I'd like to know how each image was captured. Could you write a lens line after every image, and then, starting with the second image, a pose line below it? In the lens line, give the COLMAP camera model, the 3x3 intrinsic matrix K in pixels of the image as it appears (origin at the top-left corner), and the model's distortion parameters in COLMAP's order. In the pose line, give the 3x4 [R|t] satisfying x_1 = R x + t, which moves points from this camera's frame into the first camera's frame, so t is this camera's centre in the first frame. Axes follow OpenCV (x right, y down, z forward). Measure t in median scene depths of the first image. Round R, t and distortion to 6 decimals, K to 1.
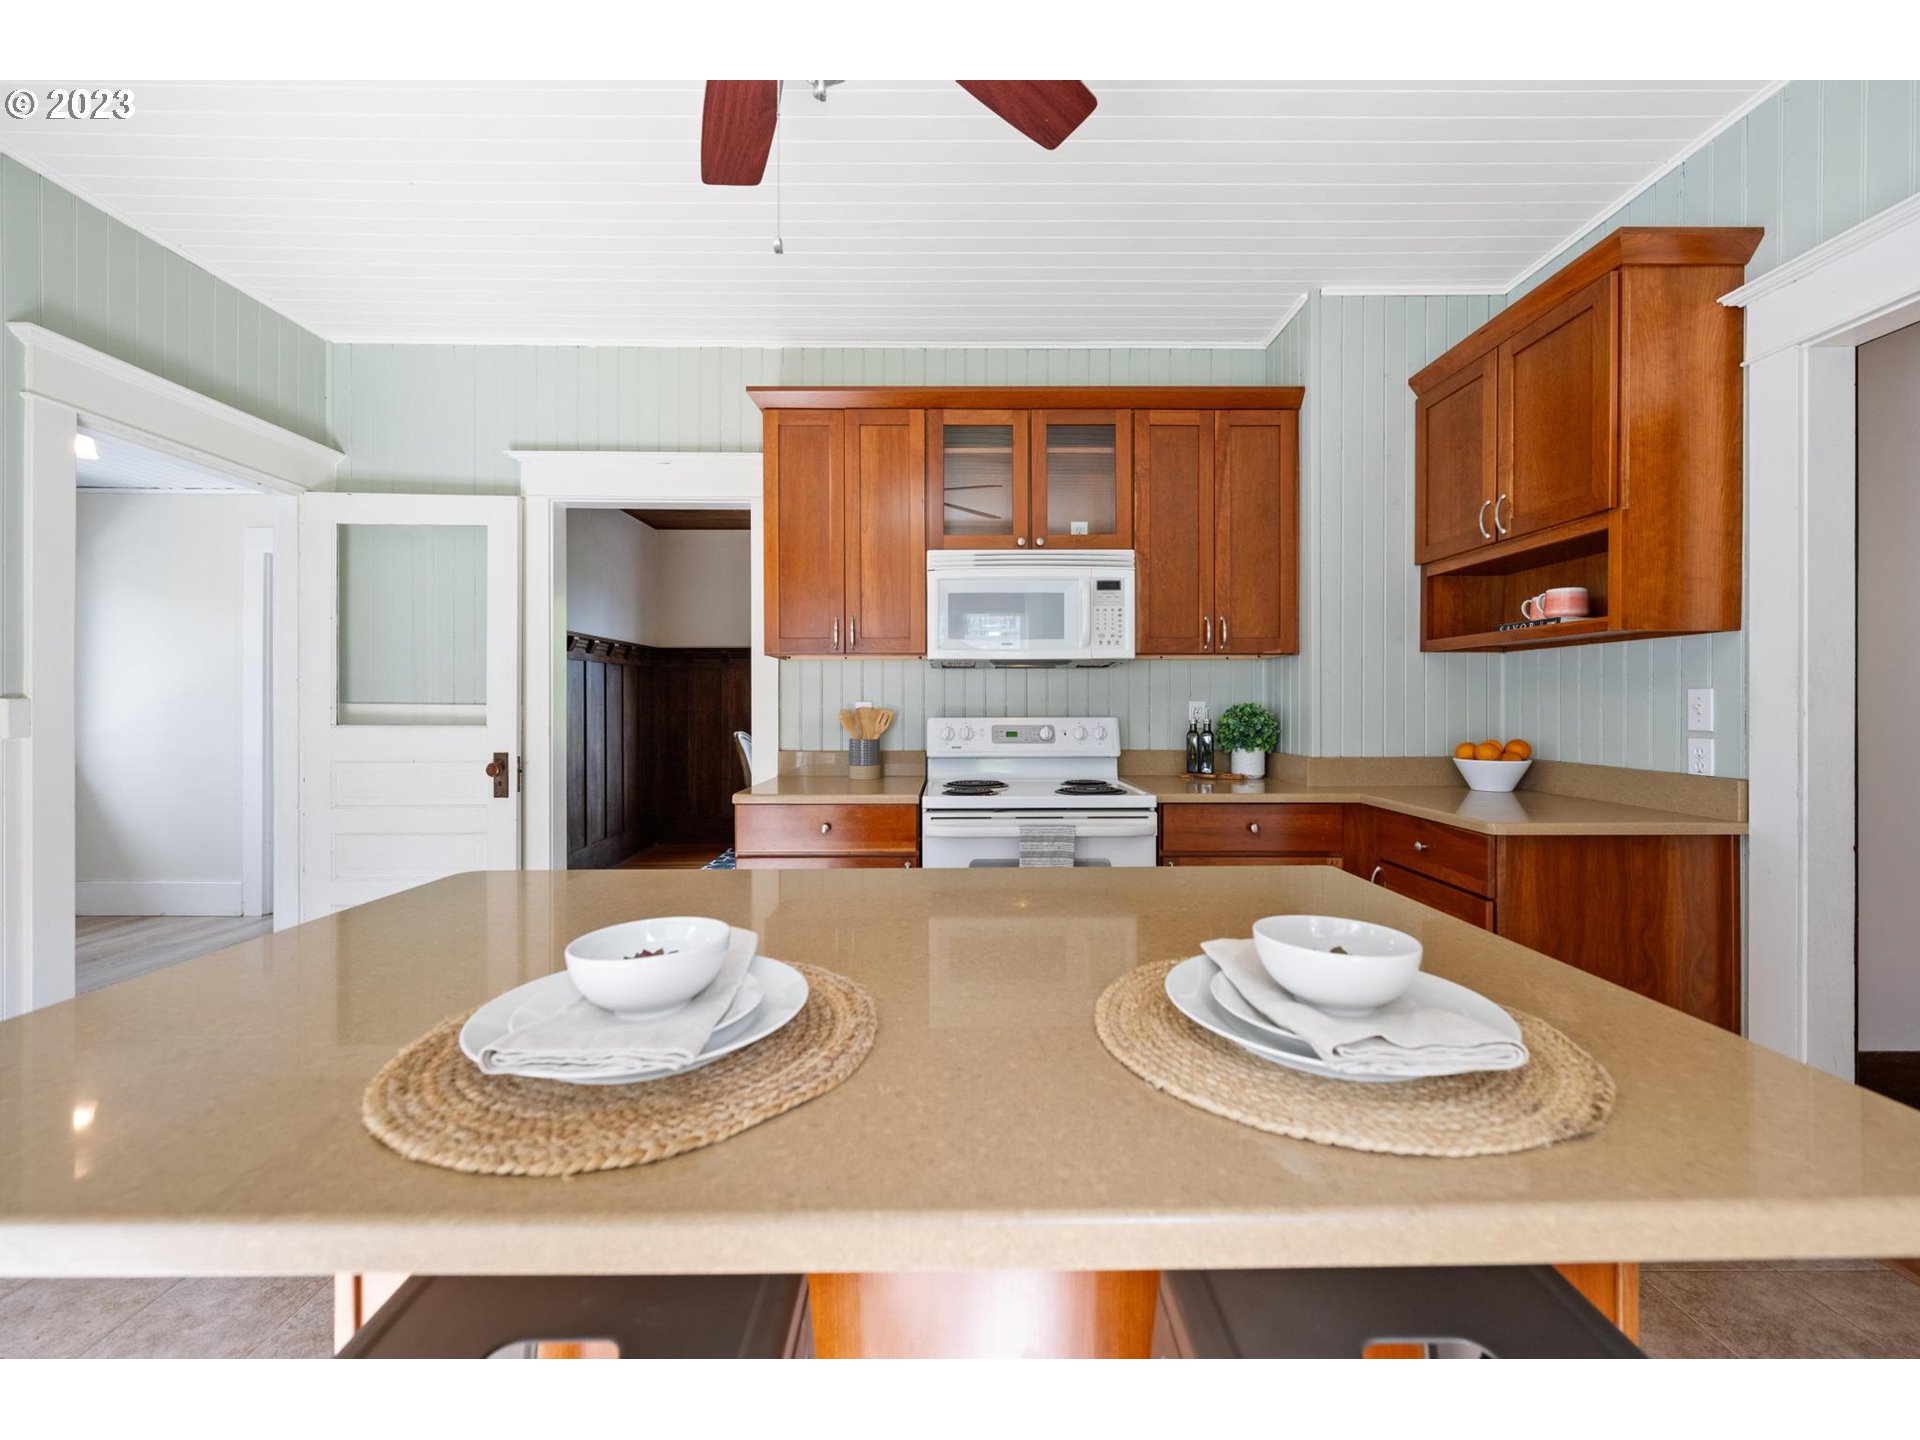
lens RADIAL K [[776.4, 0, 957.9], [0, 776.4, 699.7], [0, 0, 1]] dist [0.053169, -0.000081]
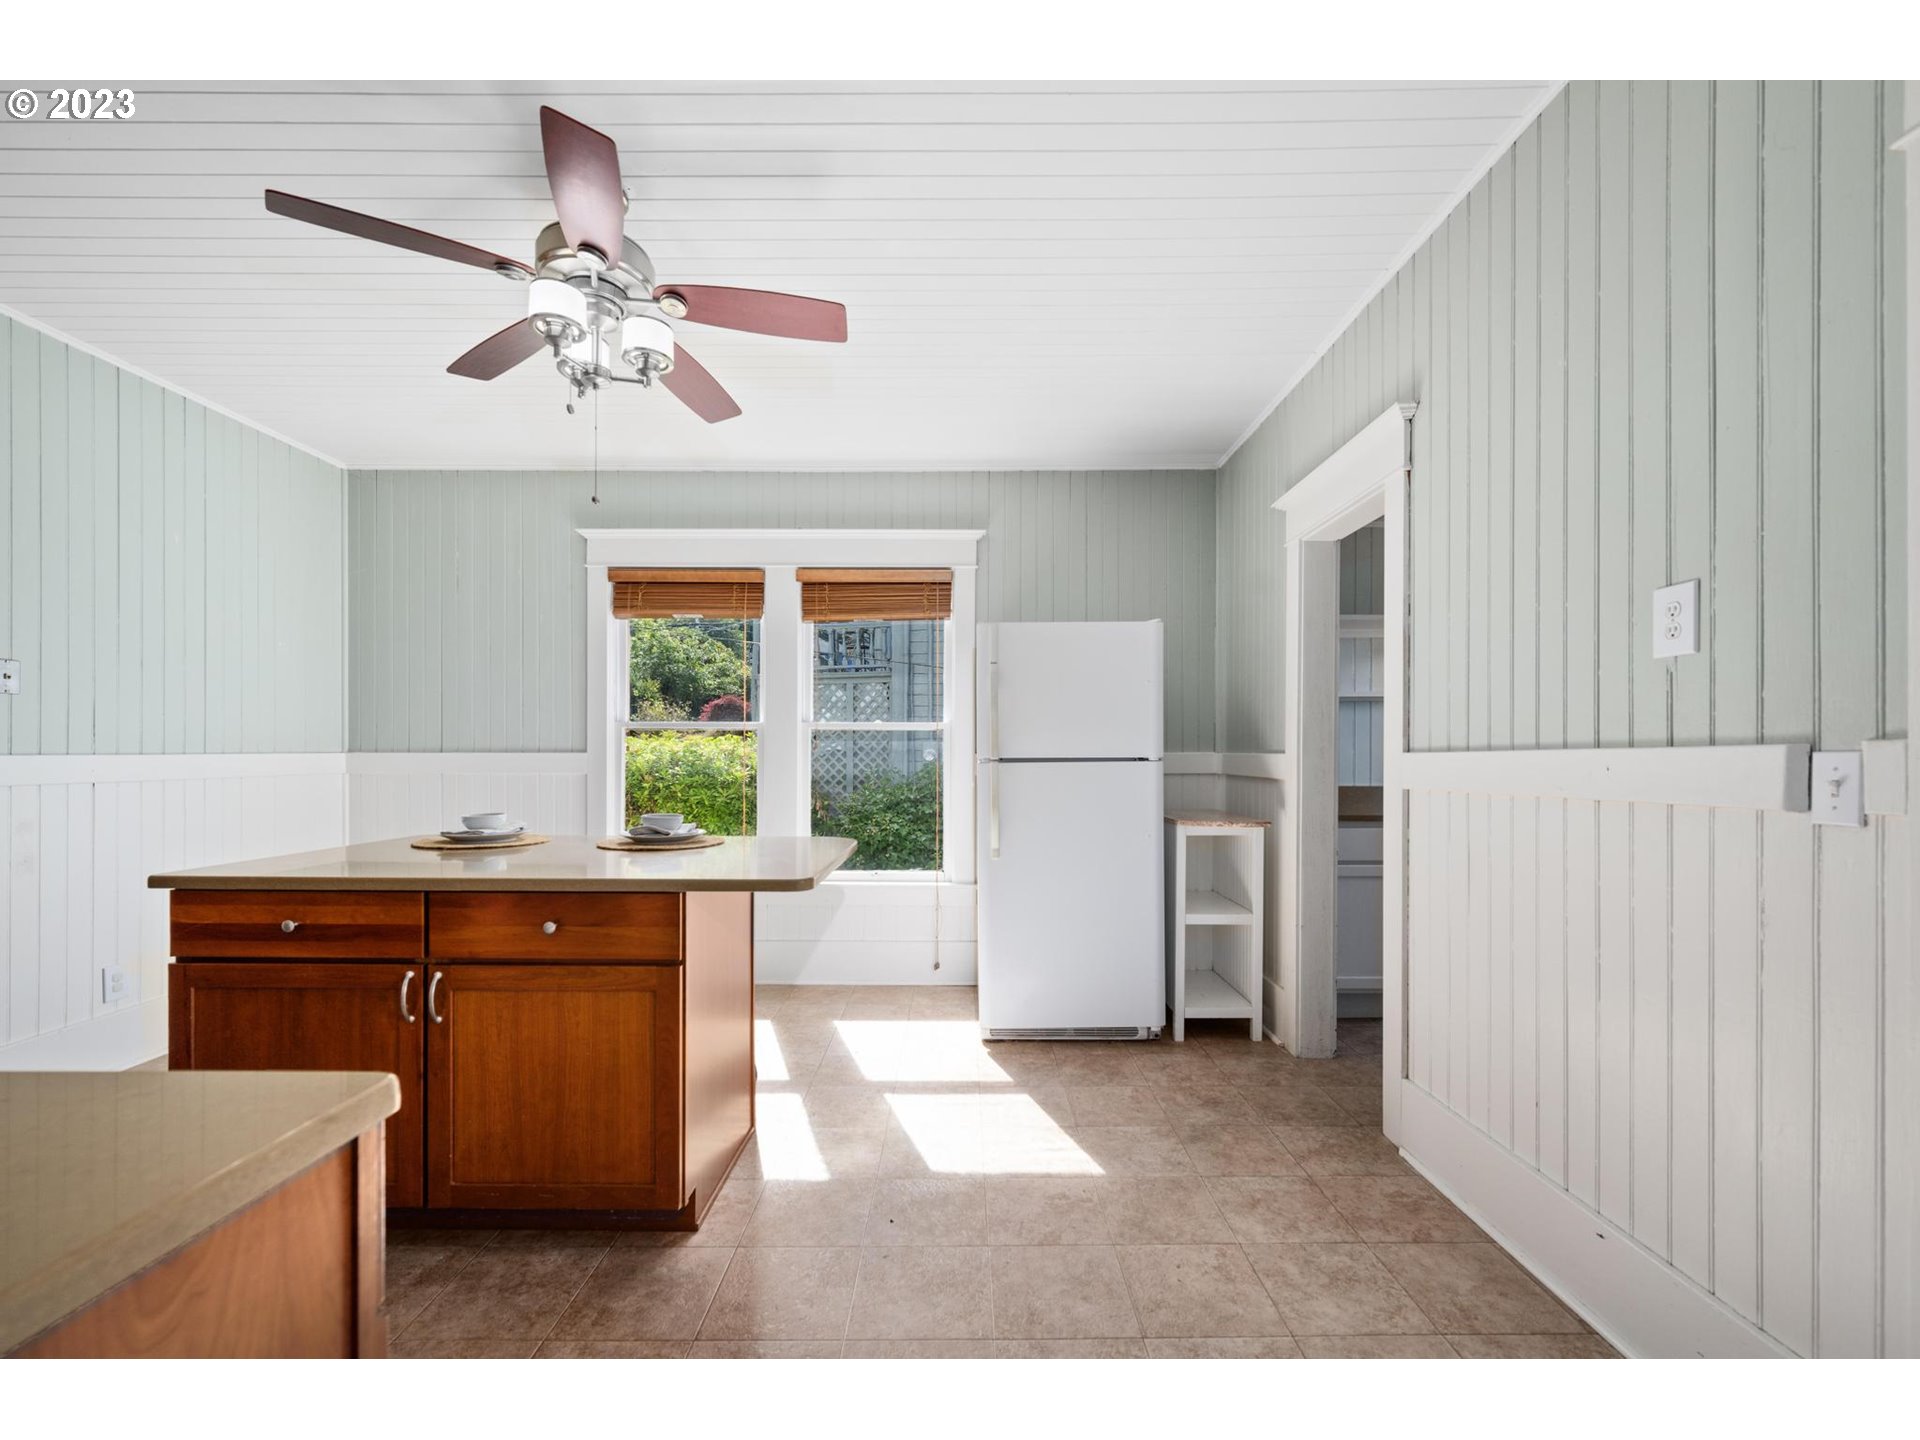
lens RADIAL K [[773.7, 0, 966.9], [0, 773.7, 729.8], [0, 0, 1]] dist [-0.002618, -0.000355]
pose [[-0.999979, -0.002375, -0.006097, -0.781344], [-0.002114, 0.999099, -0.042398, 0.032519], [0.006192, -0.042384, -0.999082, 2.099229]]
